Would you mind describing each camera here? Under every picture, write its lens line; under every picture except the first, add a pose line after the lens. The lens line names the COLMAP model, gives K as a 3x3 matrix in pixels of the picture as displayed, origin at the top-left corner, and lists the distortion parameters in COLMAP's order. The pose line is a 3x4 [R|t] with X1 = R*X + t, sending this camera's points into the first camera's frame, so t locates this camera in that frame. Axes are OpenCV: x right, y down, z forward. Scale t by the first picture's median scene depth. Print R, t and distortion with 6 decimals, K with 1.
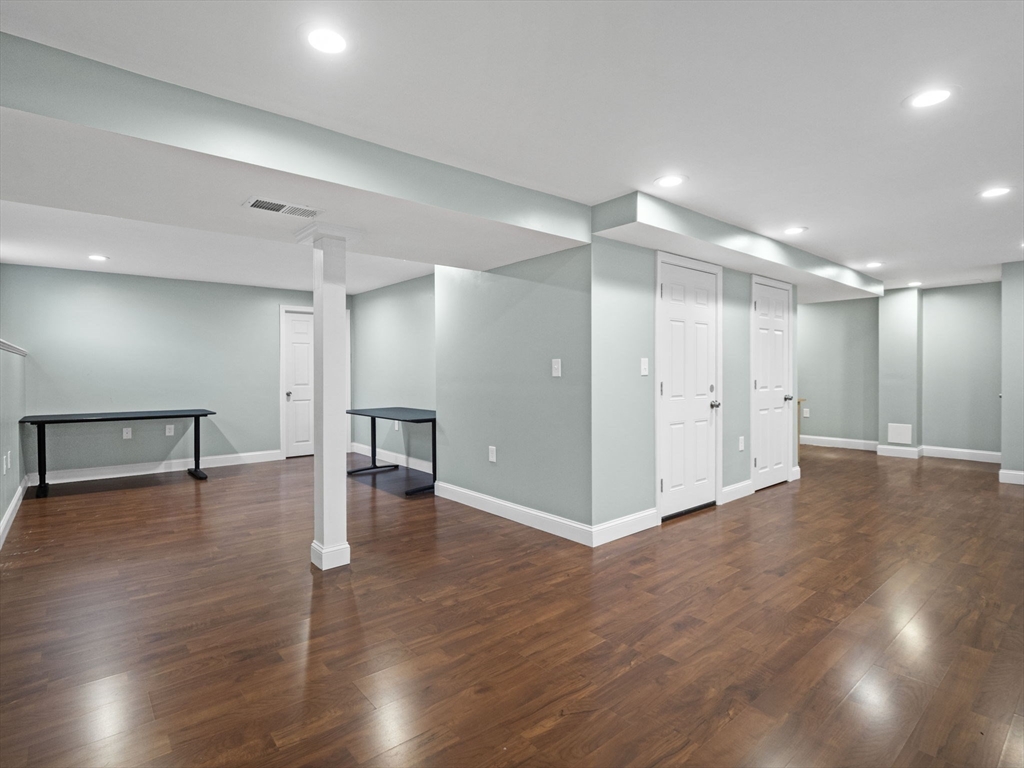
lens RADIAL K [[515.3, 0, 511.4], [0, 515.3, 377.4], [0, 0, 1]] dist [-0.001752, -0.011100]
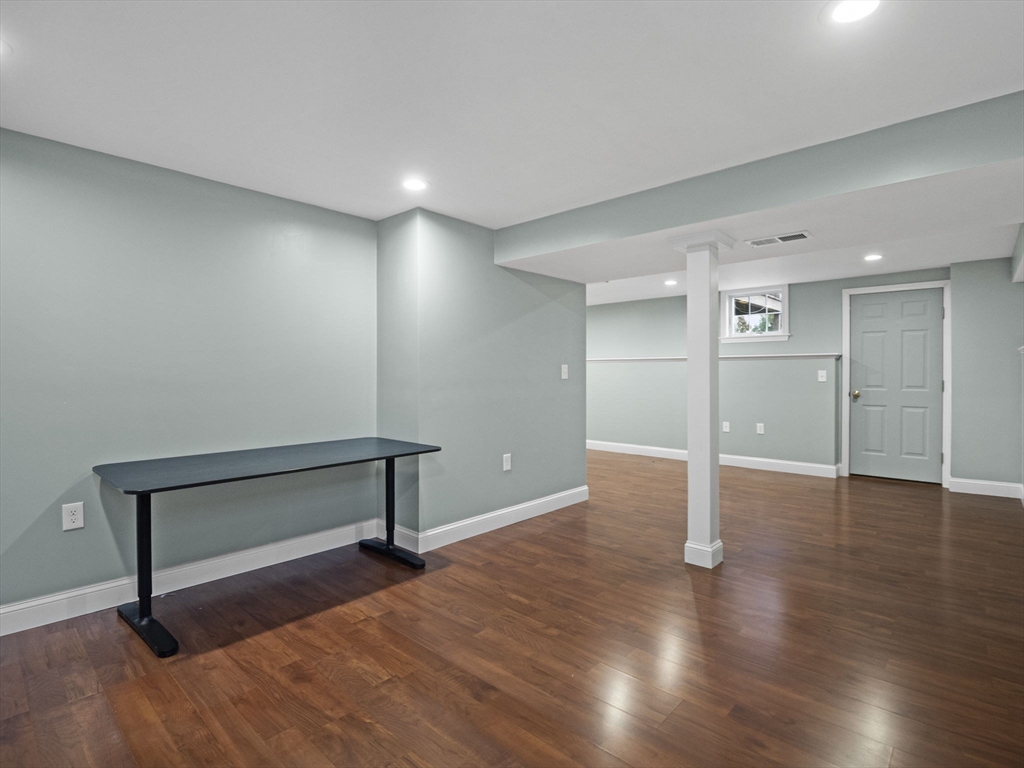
lens RADIAL K [[515.3, 0, 511.4], [0, 515.3, 377.4], [0, 0, 1]] dist [-0.001752, -0.011100]
pose [[-0.136231, -0.003791, 0.990670, -1.122678], [0.006062, 0.999971, 0.004660, -0.011867], [-0.990659, 0.006640, -0.136204, 1.296063]]
